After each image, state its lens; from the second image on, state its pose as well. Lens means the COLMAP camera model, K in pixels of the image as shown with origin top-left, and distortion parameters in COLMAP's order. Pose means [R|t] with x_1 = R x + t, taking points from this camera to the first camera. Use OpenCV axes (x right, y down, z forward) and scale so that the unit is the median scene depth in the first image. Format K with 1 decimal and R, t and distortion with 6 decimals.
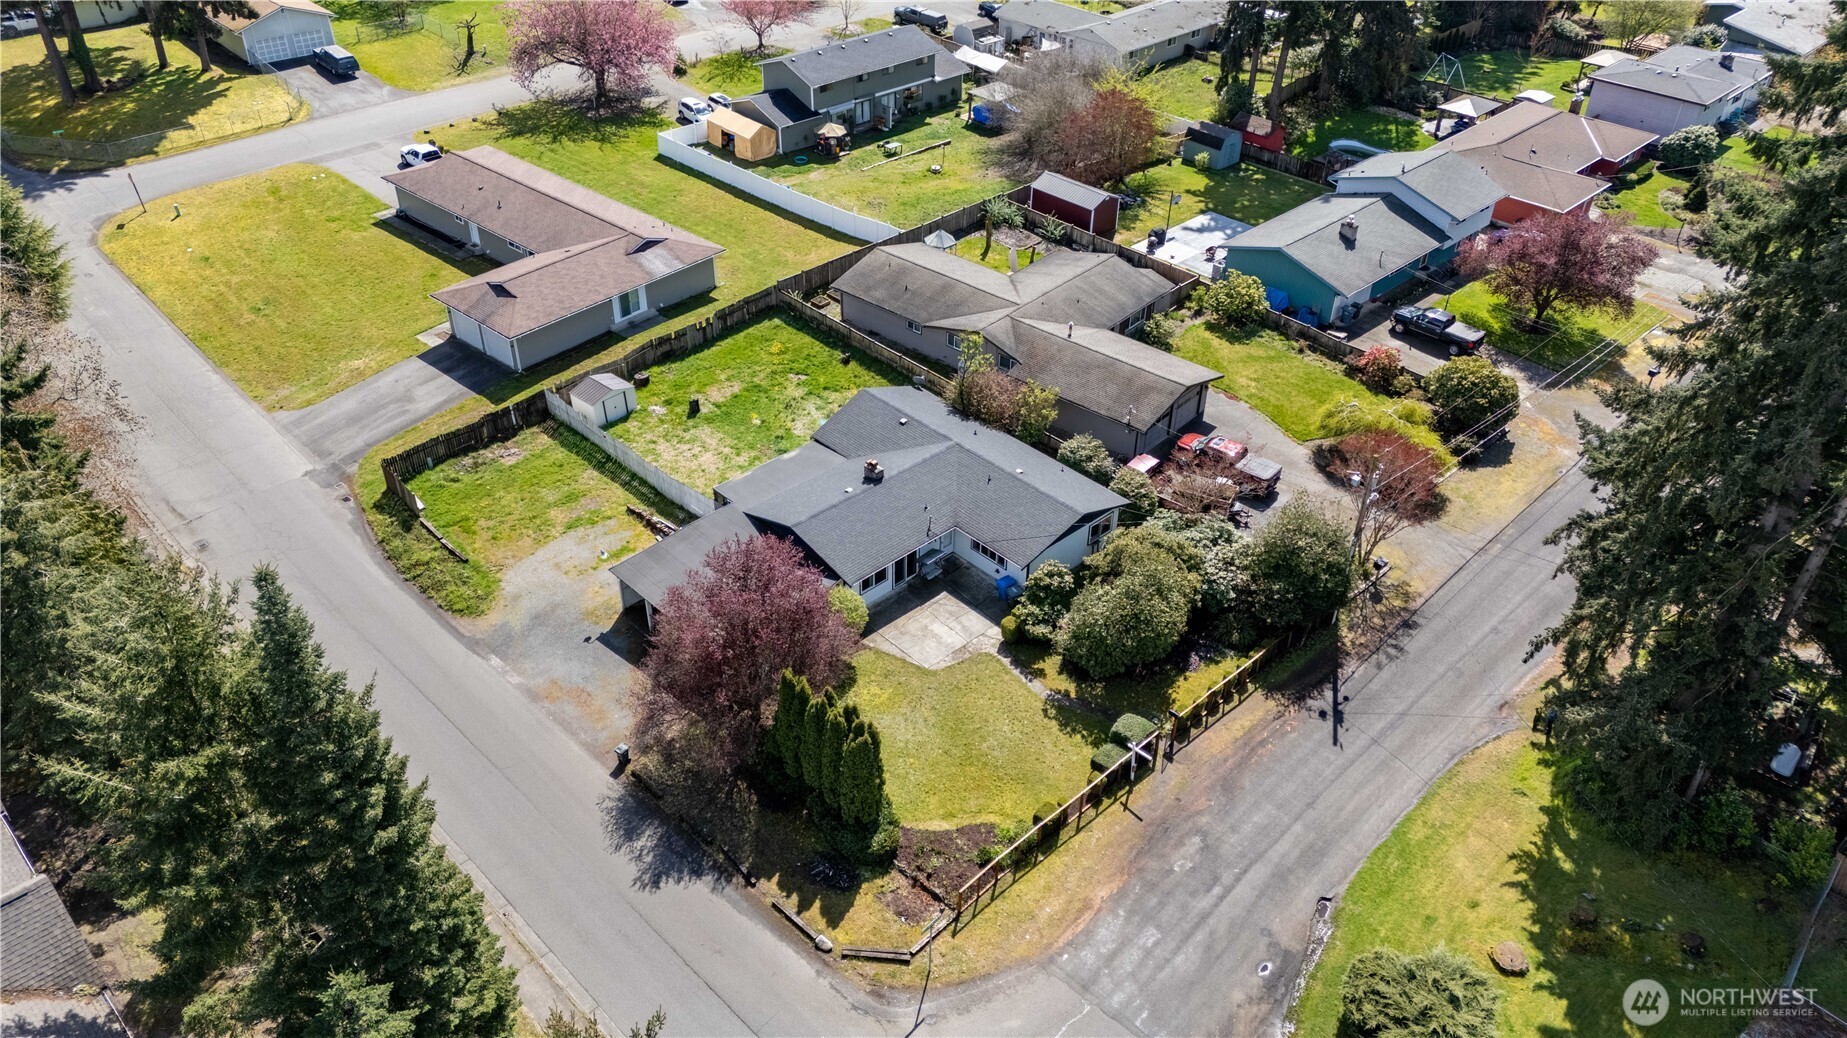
lens RADIAL K [[1351.5, 0, 924.0], [0, 1351.5, 518.3], [0, 0, 1]] dist [0.083060, -0.080250]
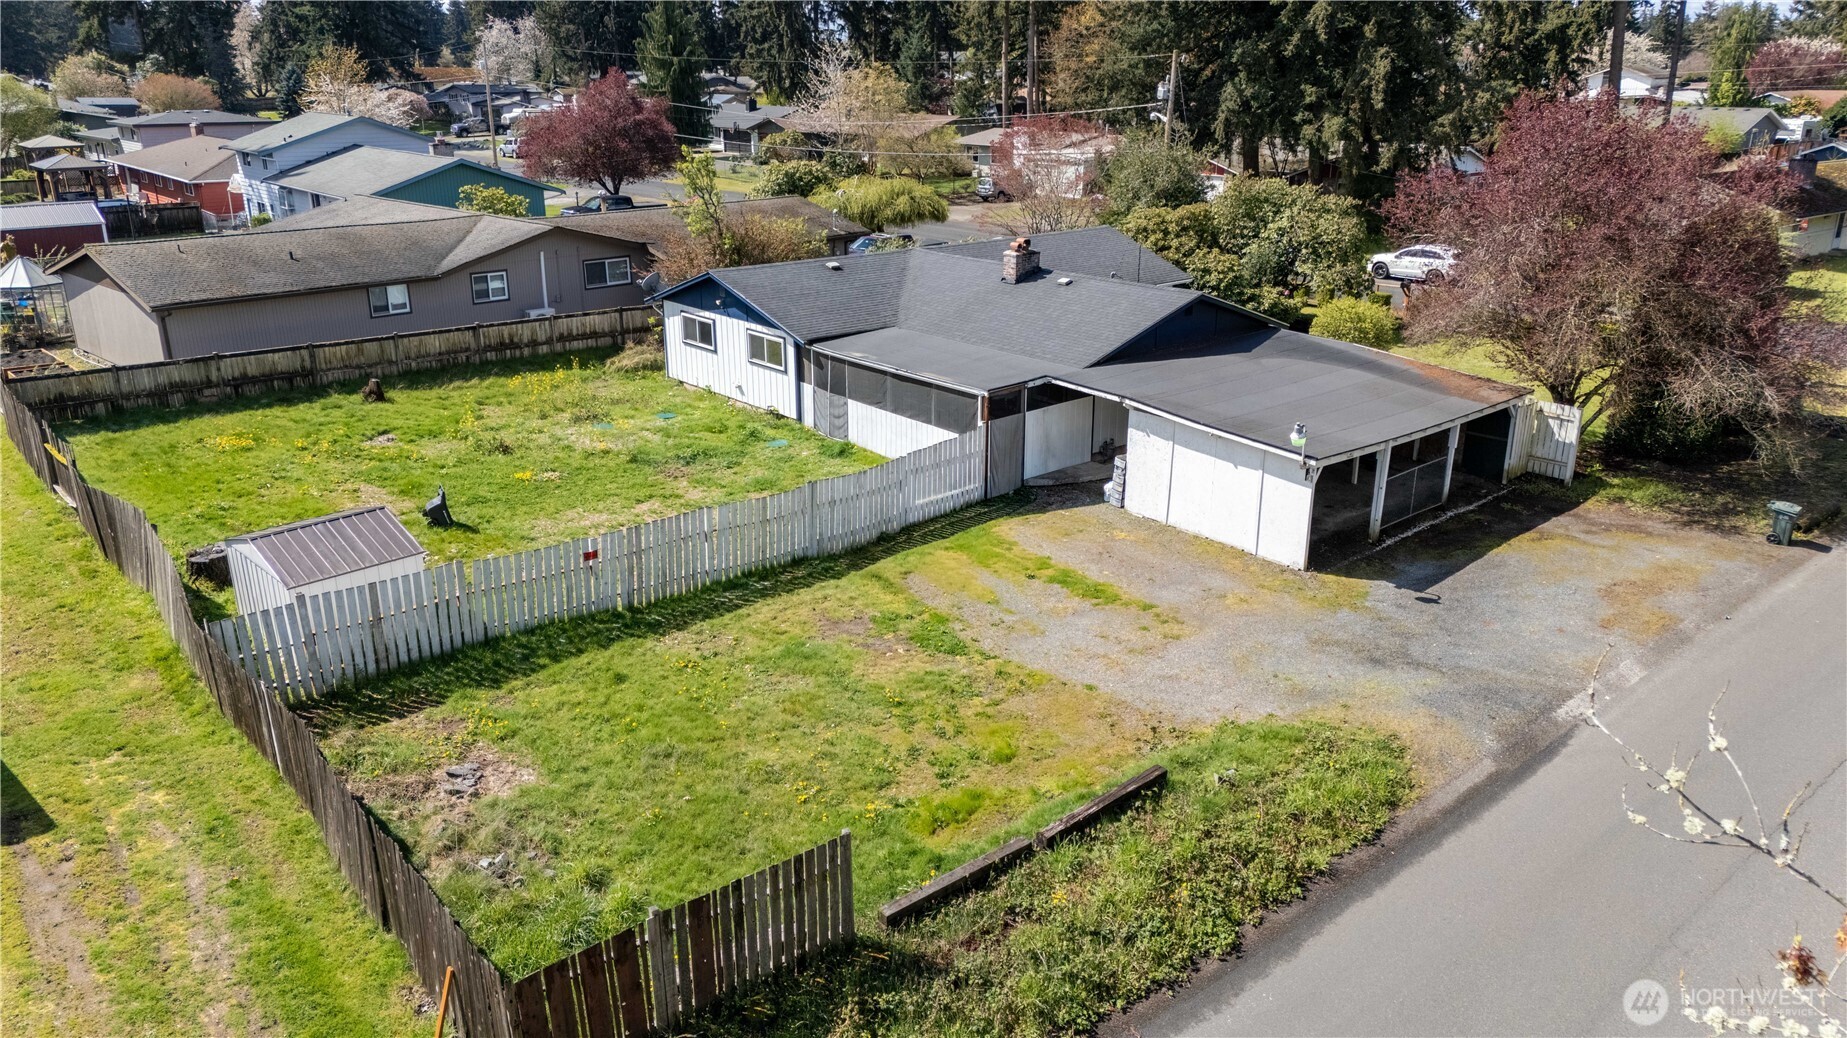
lens RADIAL K [[1351.5, 0, 935.3], [0, 1351.5, 525.6], [0, 0, 1]] dist [0.083060, -0.080250]
pose [[0.046029, -0.359661, 0.931947, -0.482296], [0.587415, 0.764334, 0.265963, -0.094579], [-0.807976, 0.535198, 0.246452, 0.775237]]
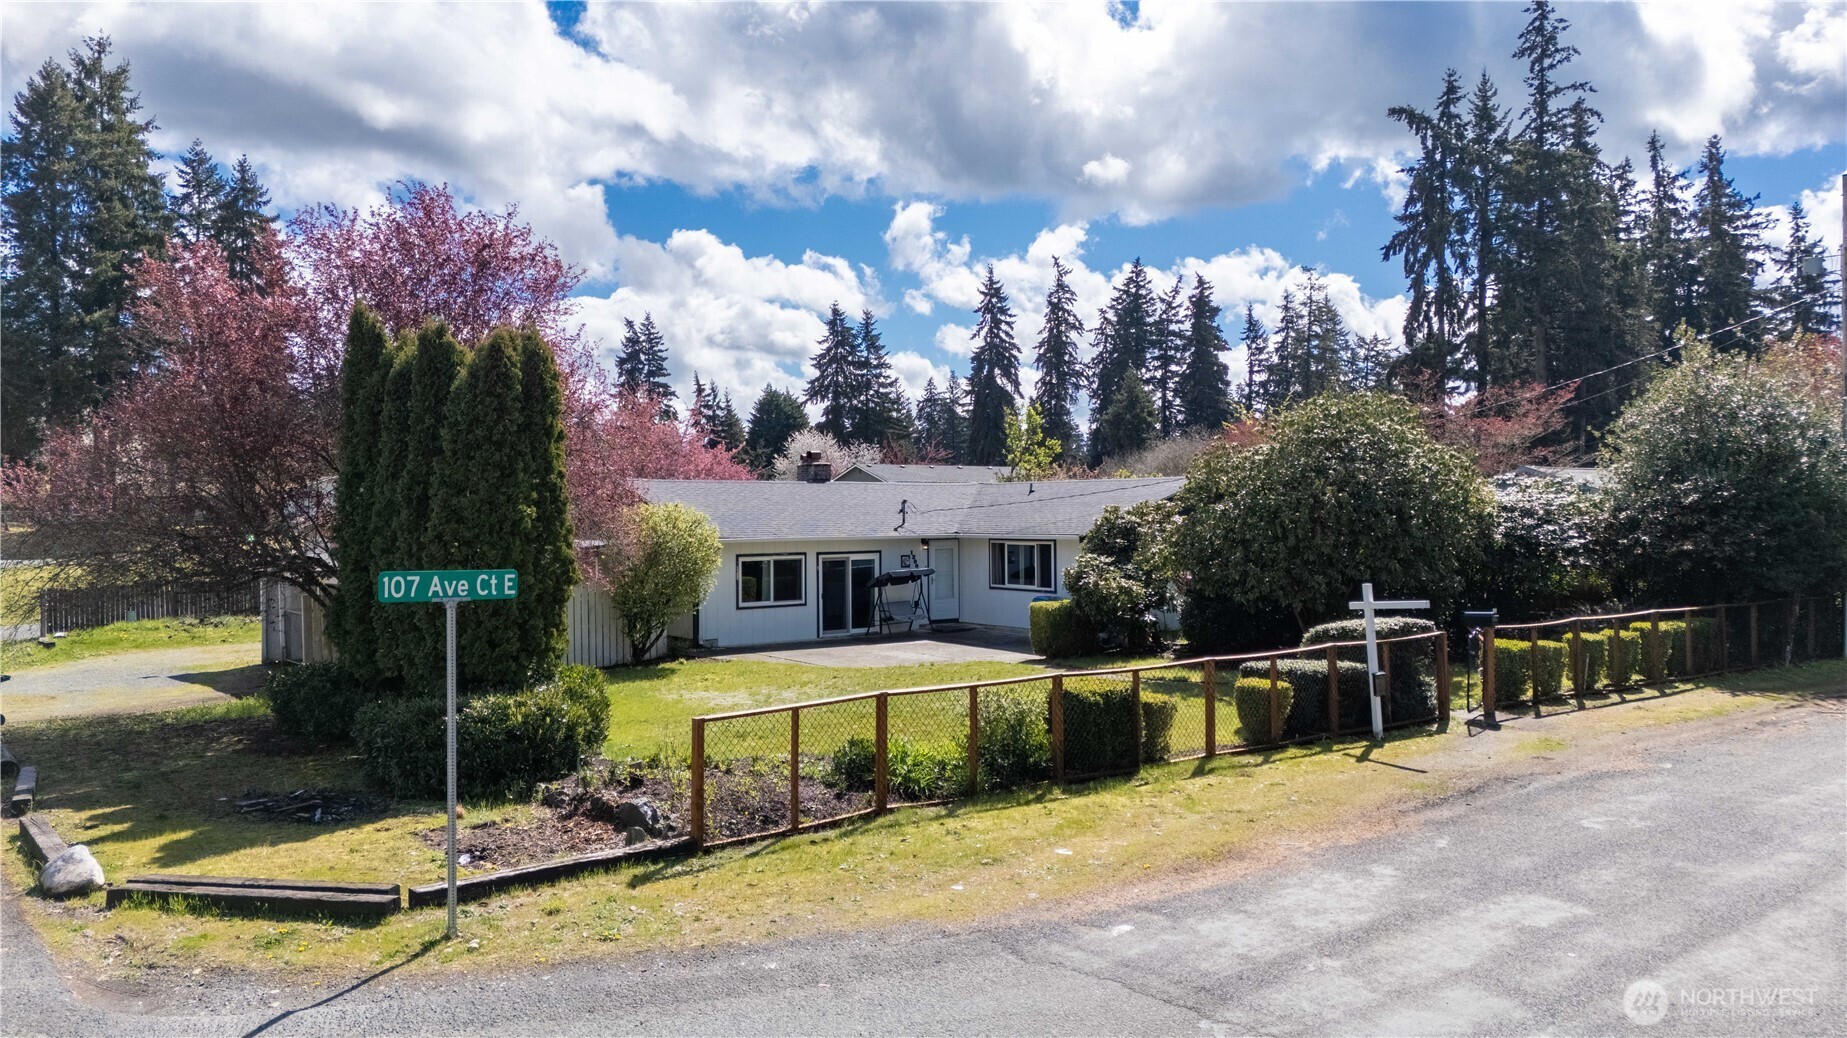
lens RADIAL K [[1351.5, 0, 929.1], [0, 1351.5, 519.2], [0, 0, 1]] dist [0.083060, -0.080250]
pose [[0.992051, -0.018353, -0.124495, 0.060706], [-0.057542, 0.813664, -0.578480, 0.233662], [0.111914, 0.581045, 0.806140, 0.474415]]
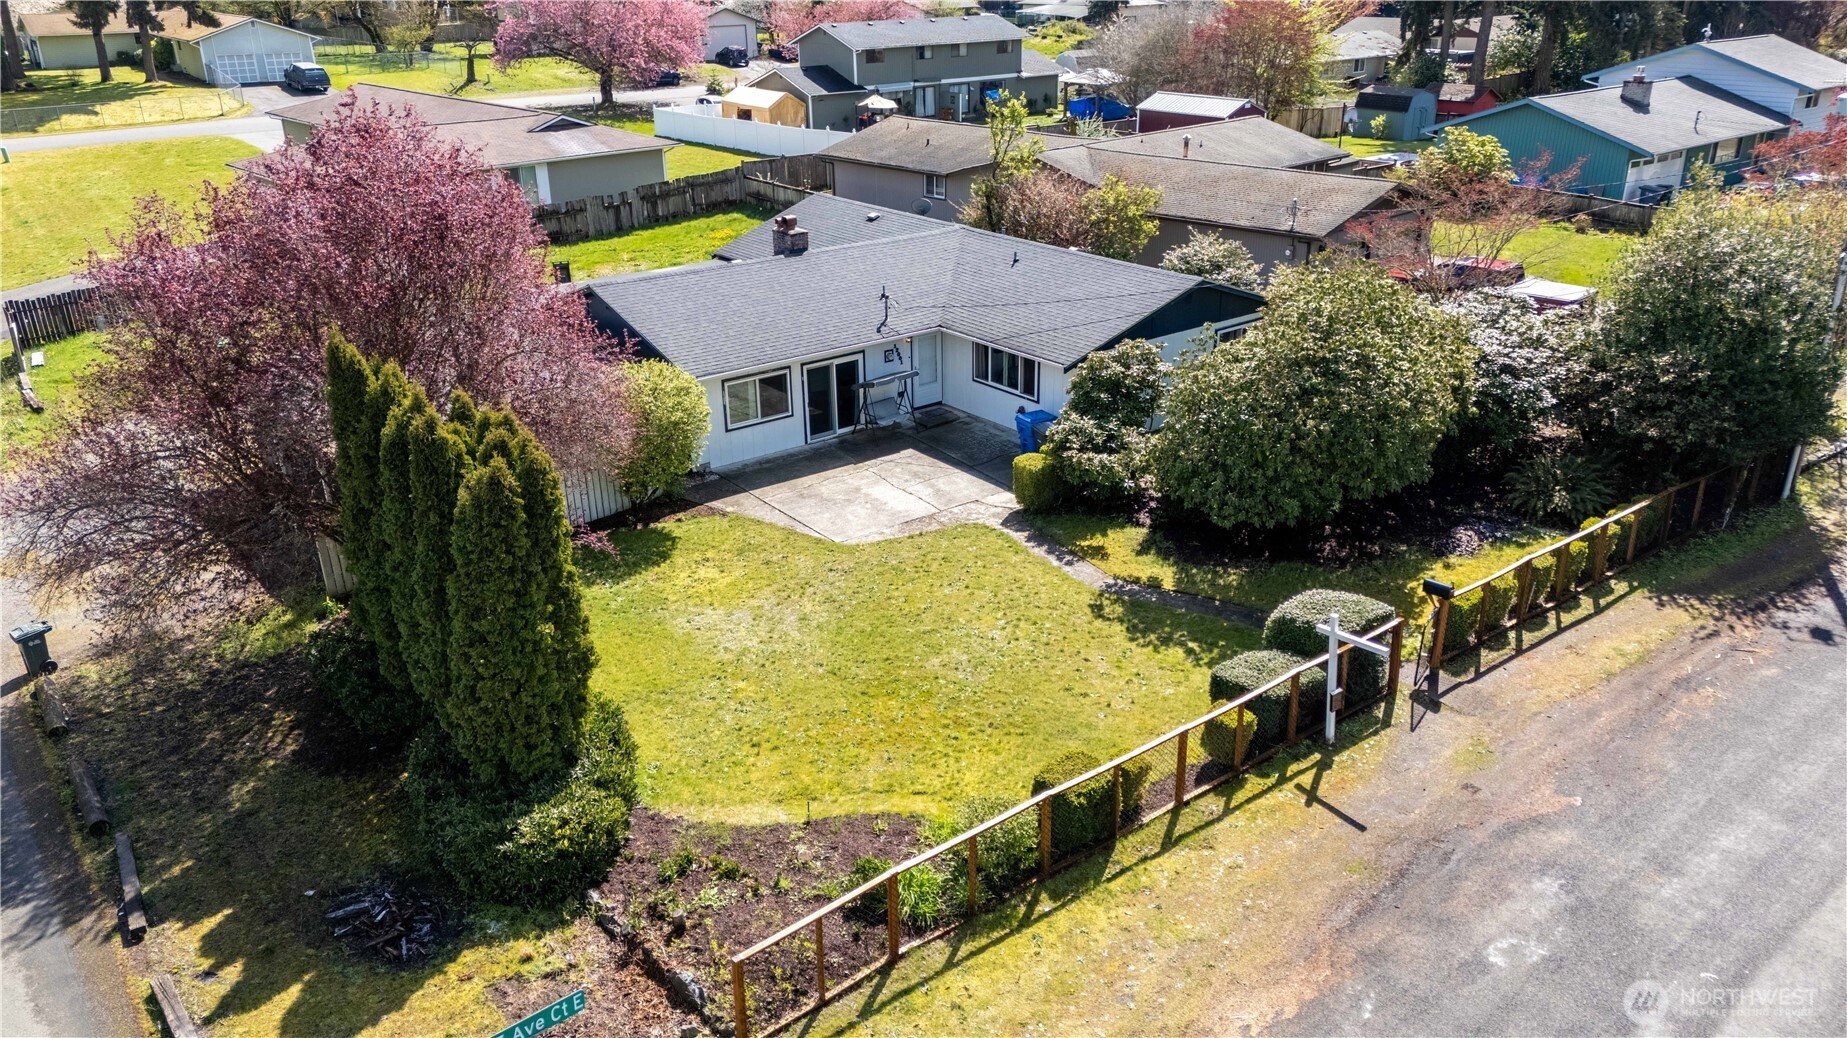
lens RADIAL K [[1351.5, 0, 929.0], [0, 1351.5, 518.1], [0, 0, 1]] dist [0.083060, -0.080250]
pose [[0.994606, 0.014640, -0.102685, 0.057489], [-0.037400, 0.974011, -0.223390, 0.149421], [0.096746, 0.226025, 0.969305, 0.427021]]
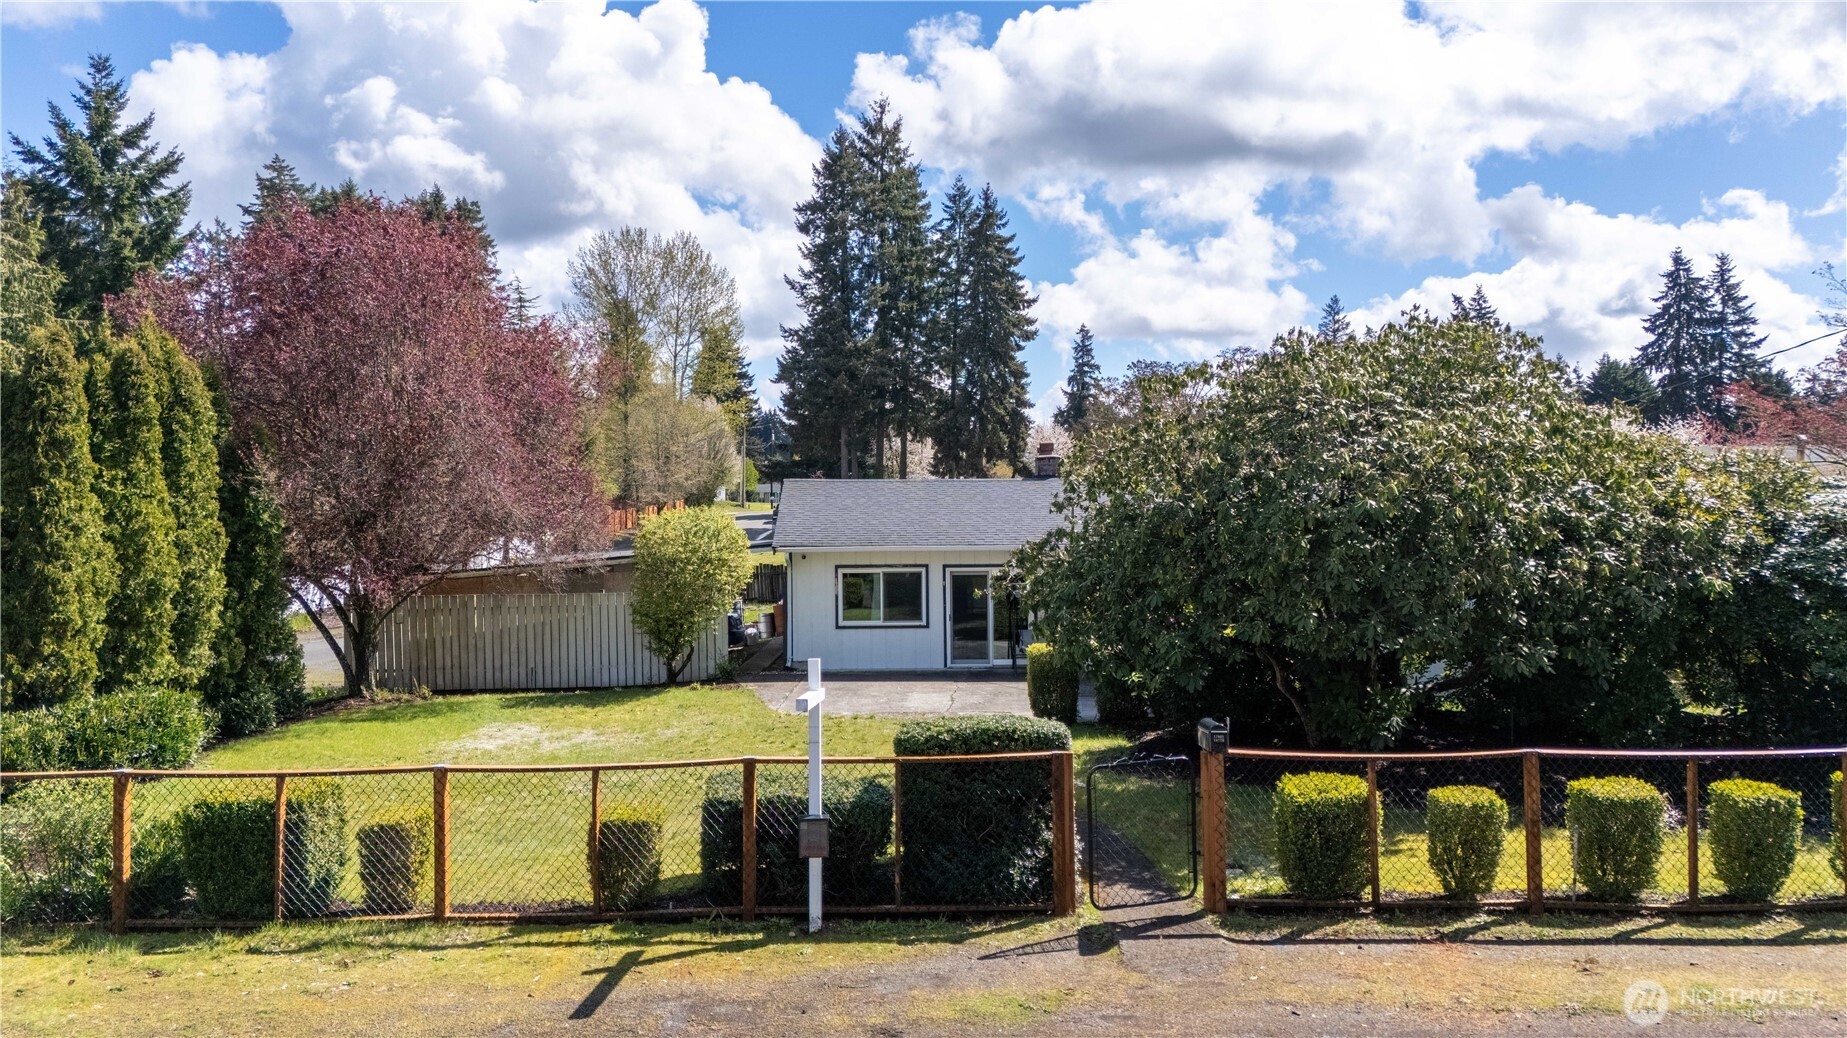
lens RADIAL K [[1351.5, 0, 934.2], [0, 1351.5, 524.3], [0, 0, 1]] dist [0.083060, -0.080250]
pose [[0.719268, -0.010433, -0.694654, 0.199493], [-0.393426, 0.817990, -0.419652, 0.148940], [0.572598, 0.575138, 0.584250, 0.591398]]
